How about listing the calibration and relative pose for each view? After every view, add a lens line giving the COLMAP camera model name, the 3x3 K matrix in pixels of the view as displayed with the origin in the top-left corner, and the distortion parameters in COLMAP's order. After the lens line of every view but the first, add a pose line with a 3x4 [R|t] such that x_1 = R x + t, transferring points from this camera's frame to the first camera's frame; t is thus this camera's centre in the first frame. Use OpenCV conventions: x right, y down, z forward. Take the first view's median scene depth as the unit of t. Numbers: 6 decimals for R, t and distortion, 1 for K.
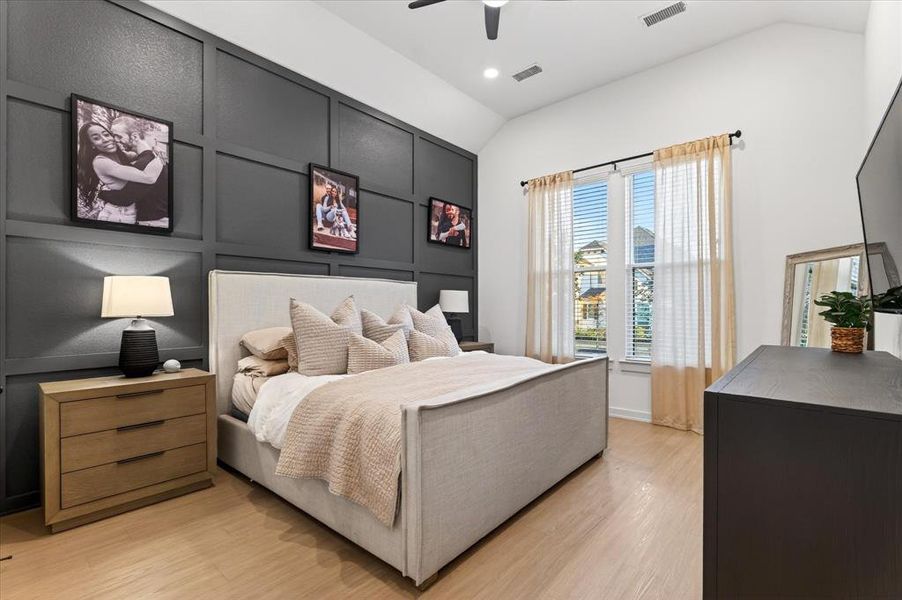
lens RADIAL K [[405.3, 0, 453.3], [0, 405.3, 305.8], [0, 0, 1]] dist [0.000525, 0.002462]
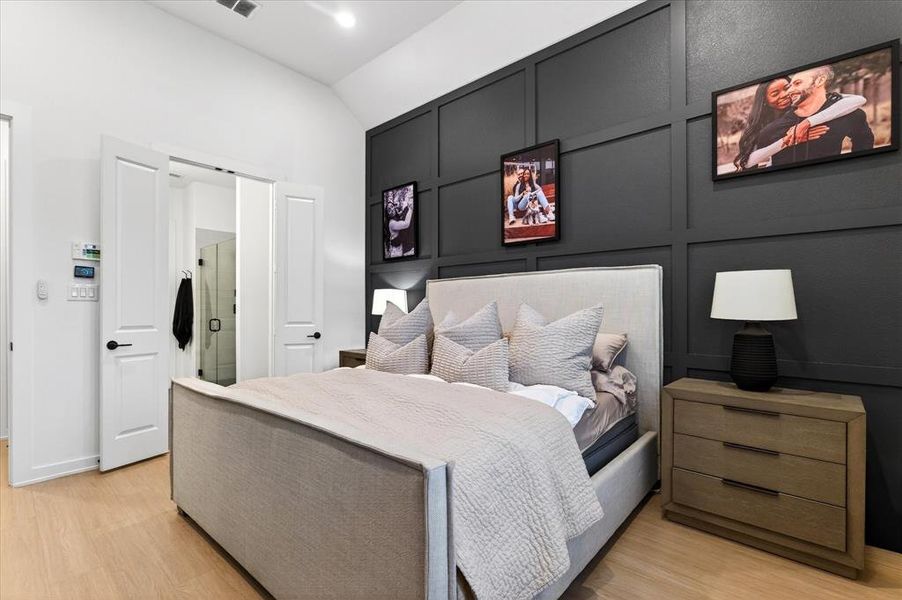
lens RADIAL K [[405.3, 0, 453.9], [0, 405.3, 302.3], [0, 0, 1]] dist [0.000525, 0.002462]
pose [[0.025009, -0.022530, -0.999433, 0.553898], [0.000913, 0.999746, -0.022514, 0.008702], [0.999687, -0.000349, 0.025023, 0.825326]]
